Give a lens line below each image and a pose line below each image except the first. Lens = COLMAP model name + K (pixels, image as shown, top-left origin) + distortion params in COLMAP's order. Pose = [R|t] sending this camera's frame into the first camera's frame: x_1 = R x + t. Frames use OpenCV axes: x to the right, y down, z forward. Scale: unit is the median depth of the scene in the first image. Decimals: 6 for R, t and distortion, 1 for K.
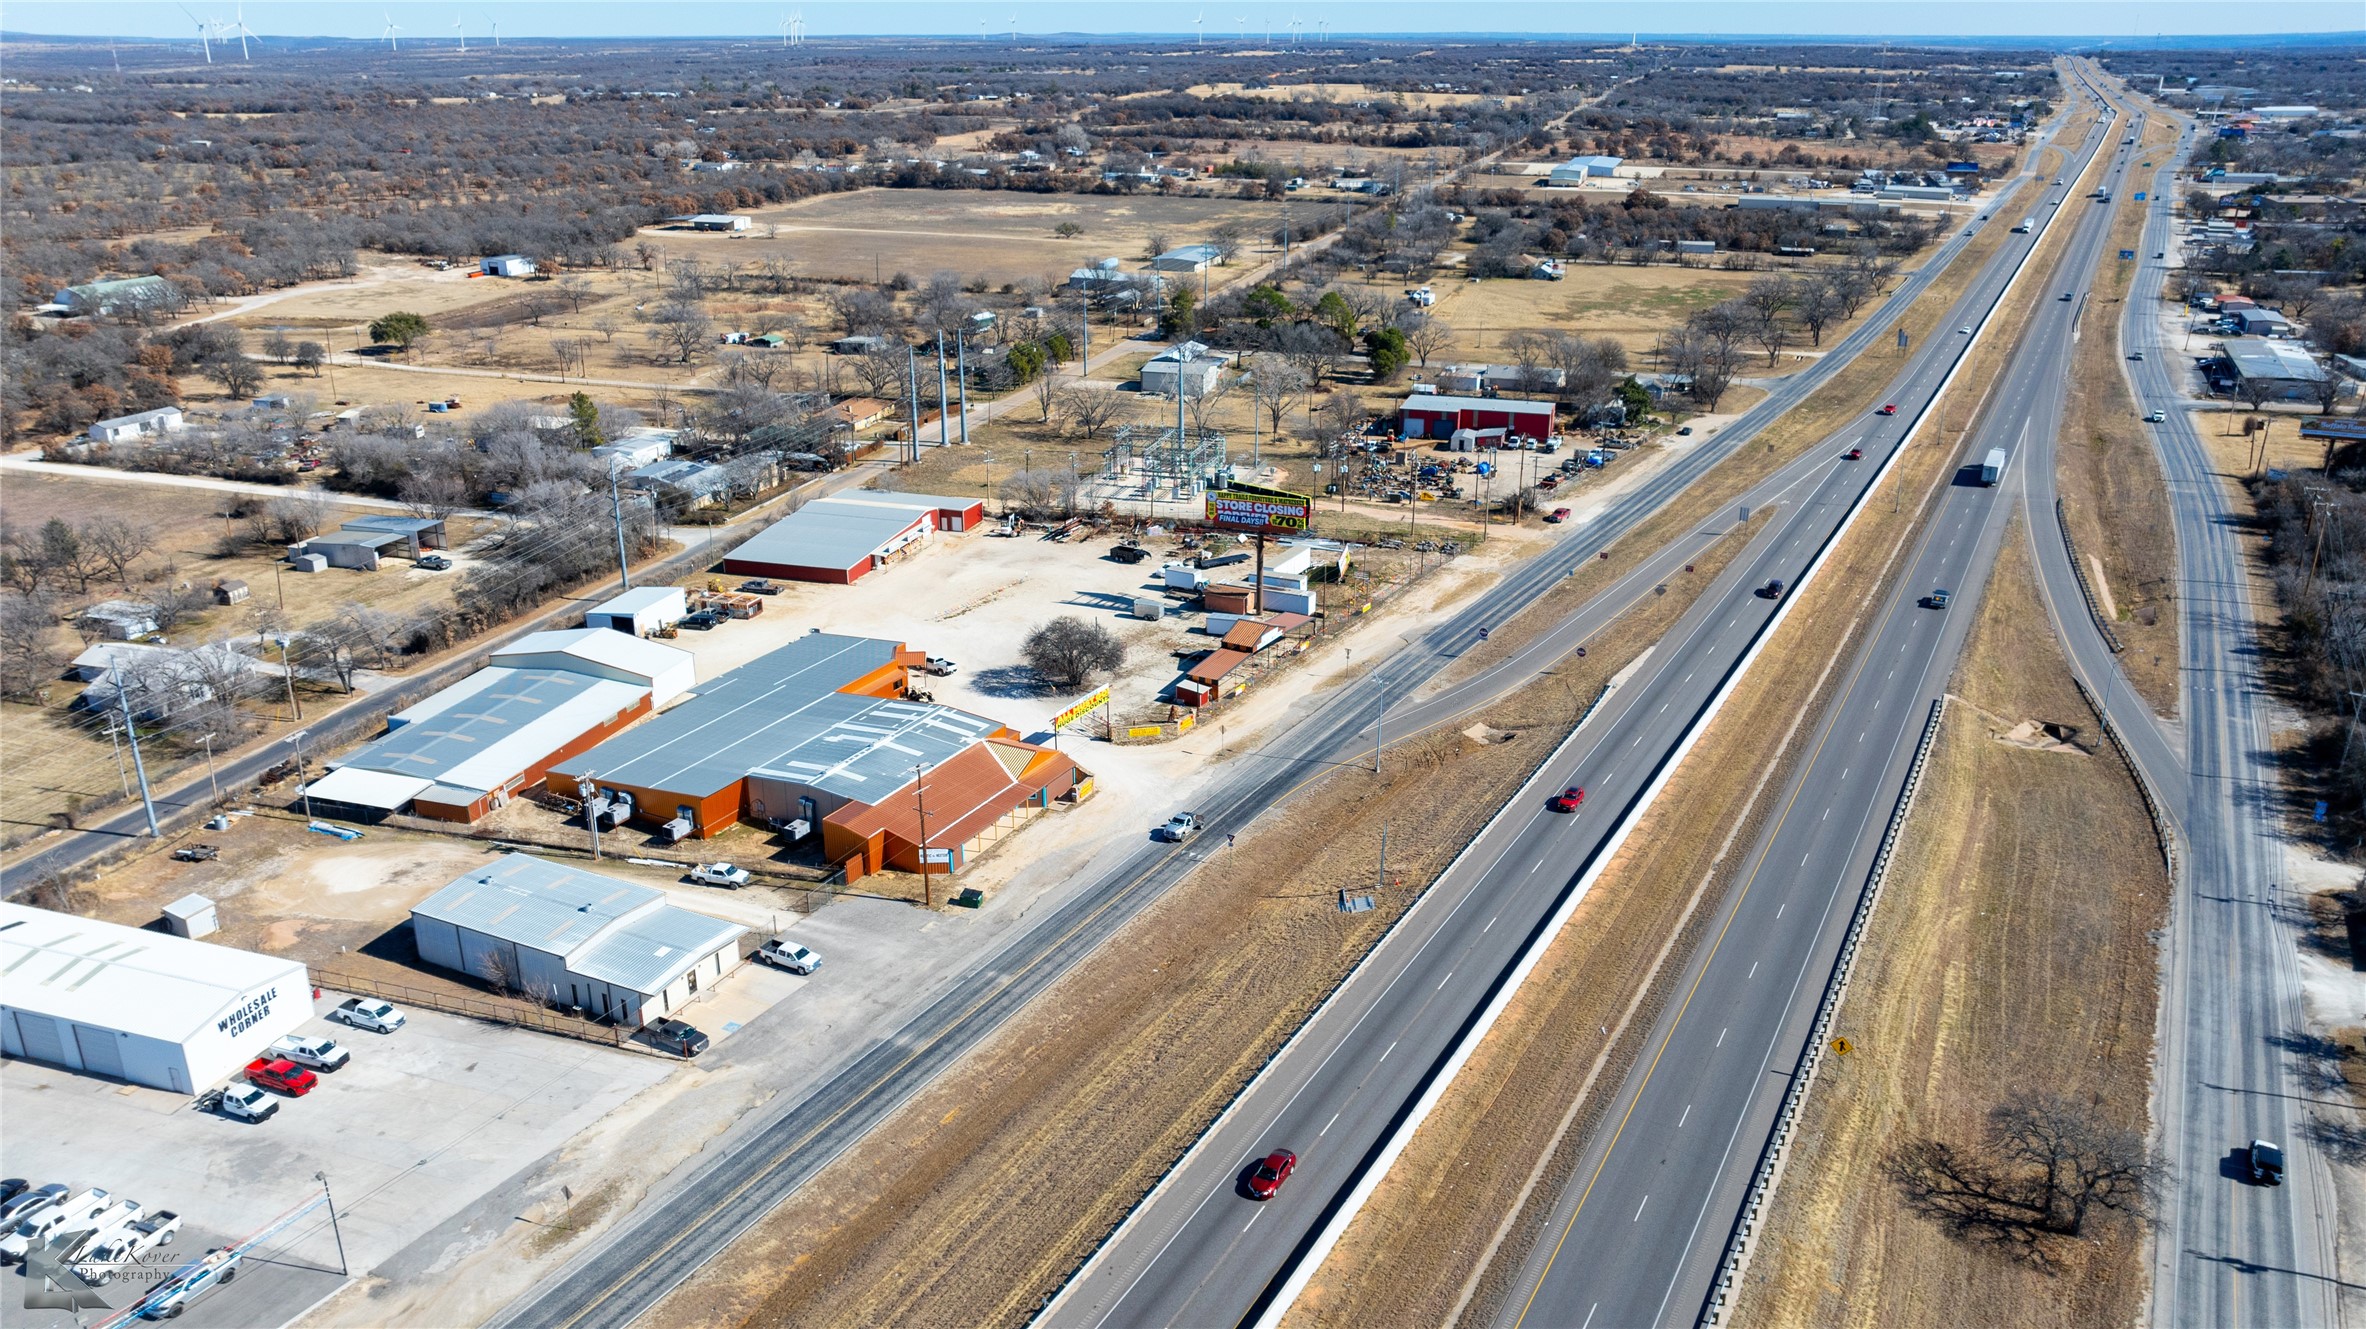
lens RADIAL K [[1706.5, 0, 1193.9], [0, 1706.5, 639.5], [0, 0, 1]] dist [-0.021735, 0.007636]
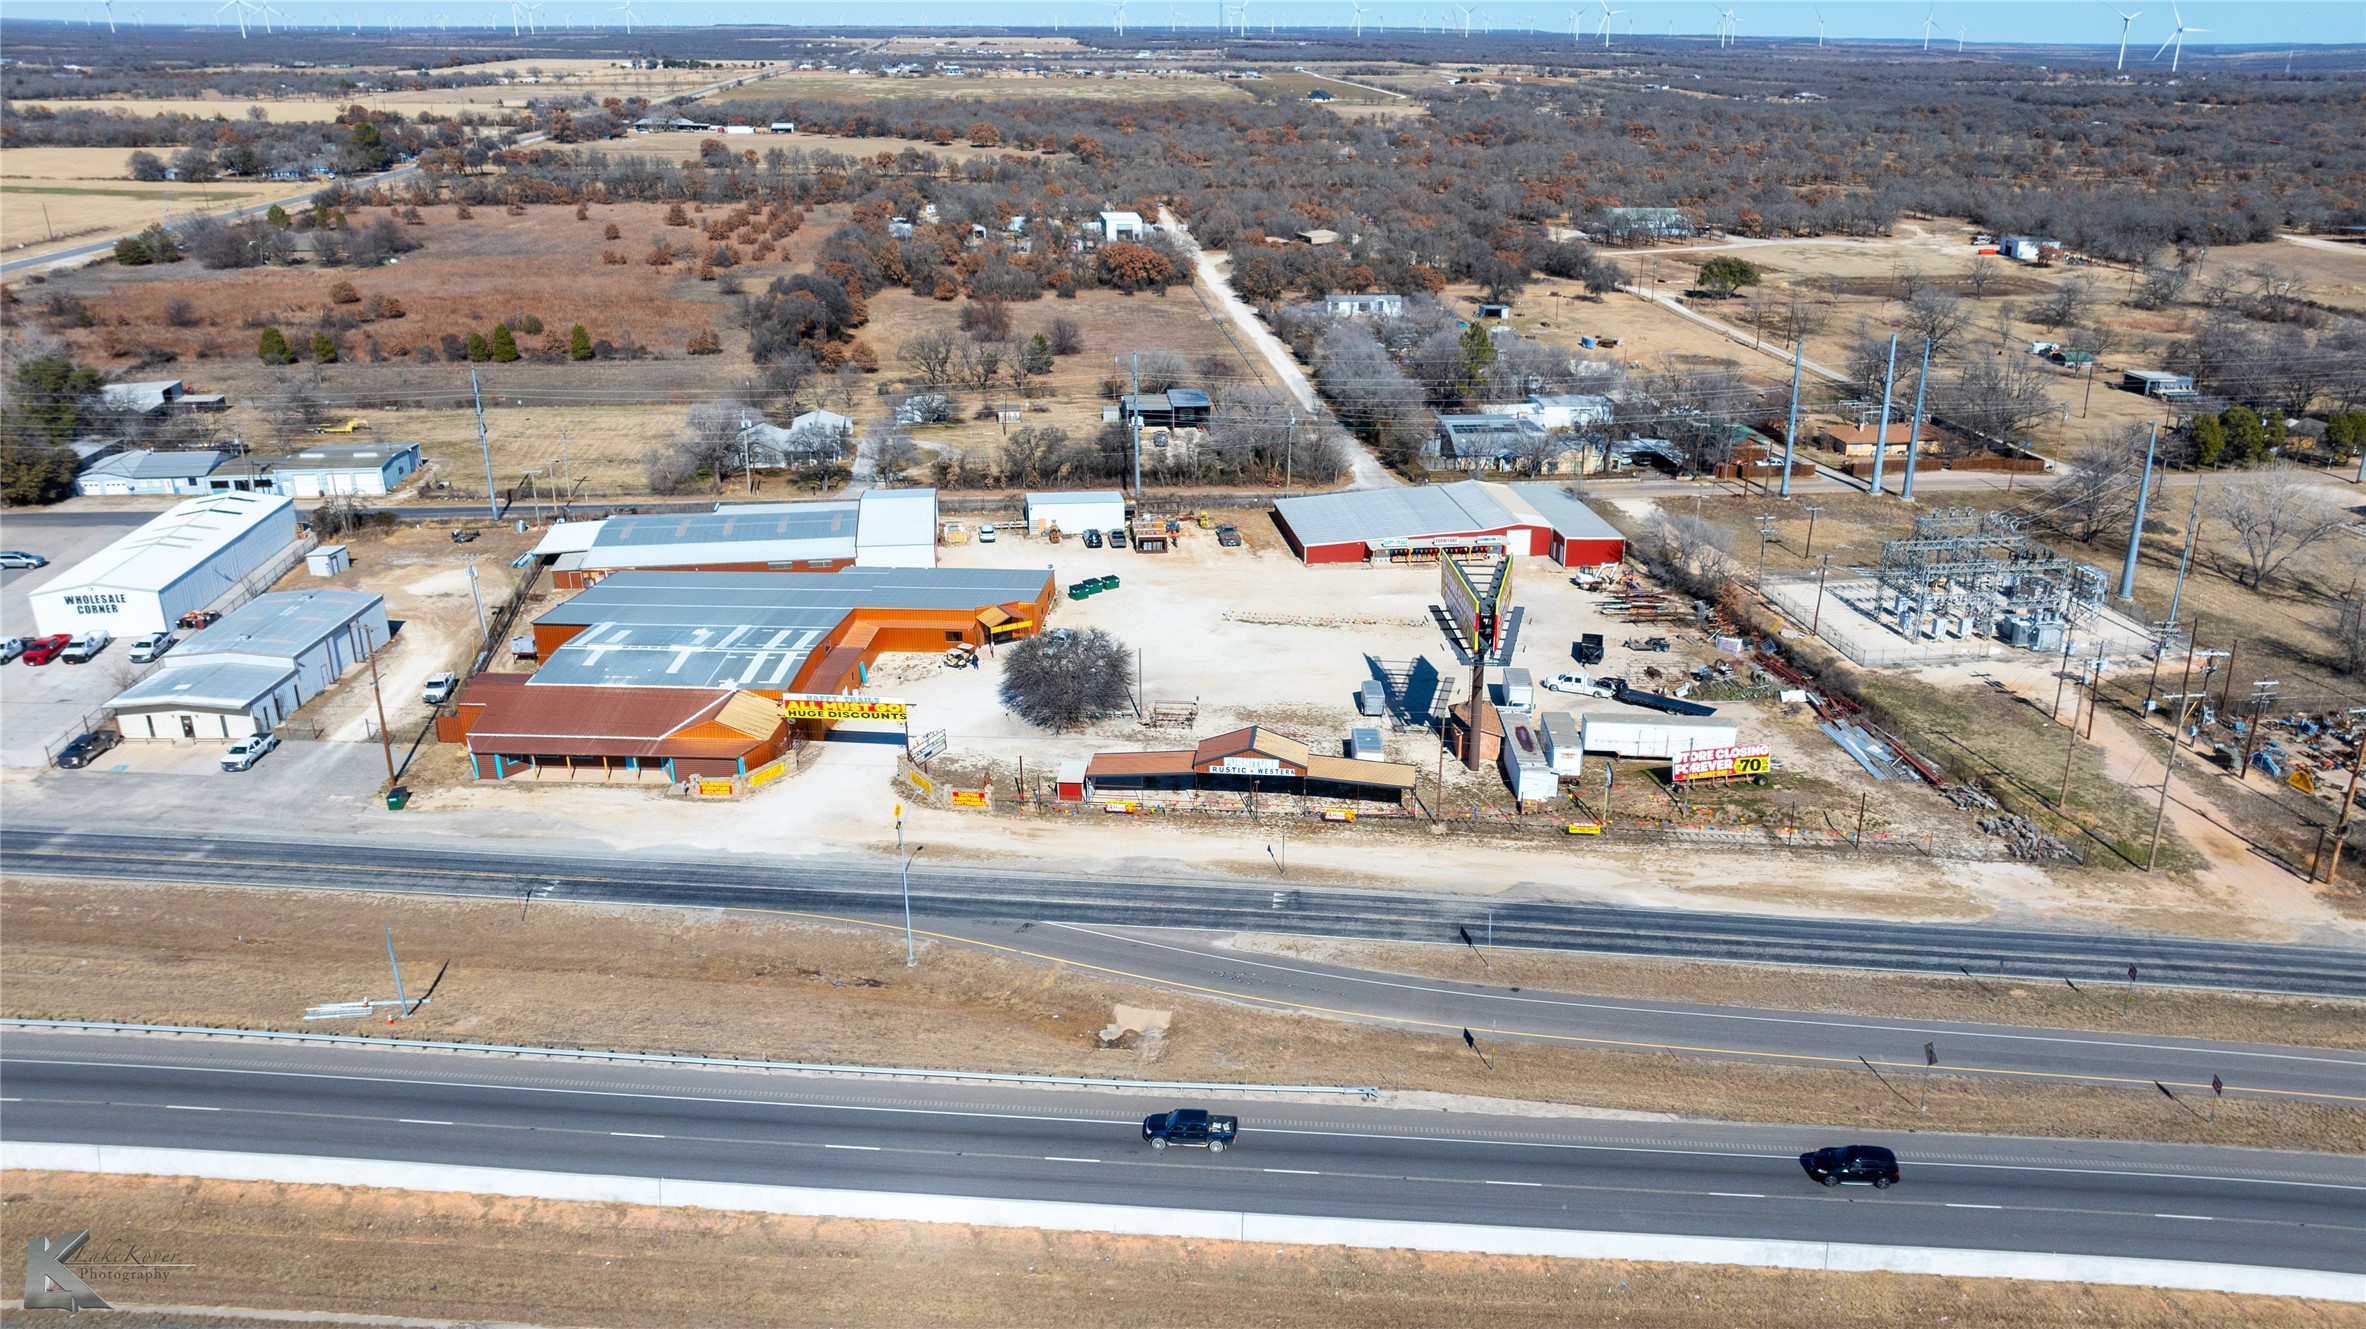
lens RADIAL K [[1671.1, 0, 1255.7], [0, 1671.1, 701.8], [0, 0, 1]] dist [-0.007326, -0.002581]
pose [[0.445935, 0.342651, -0.826881, 0.462591], [-0.316156, 0.924572, 0.212631, -0.131381], [0.837369, 0.166604, 0.520631, 0.563968]]
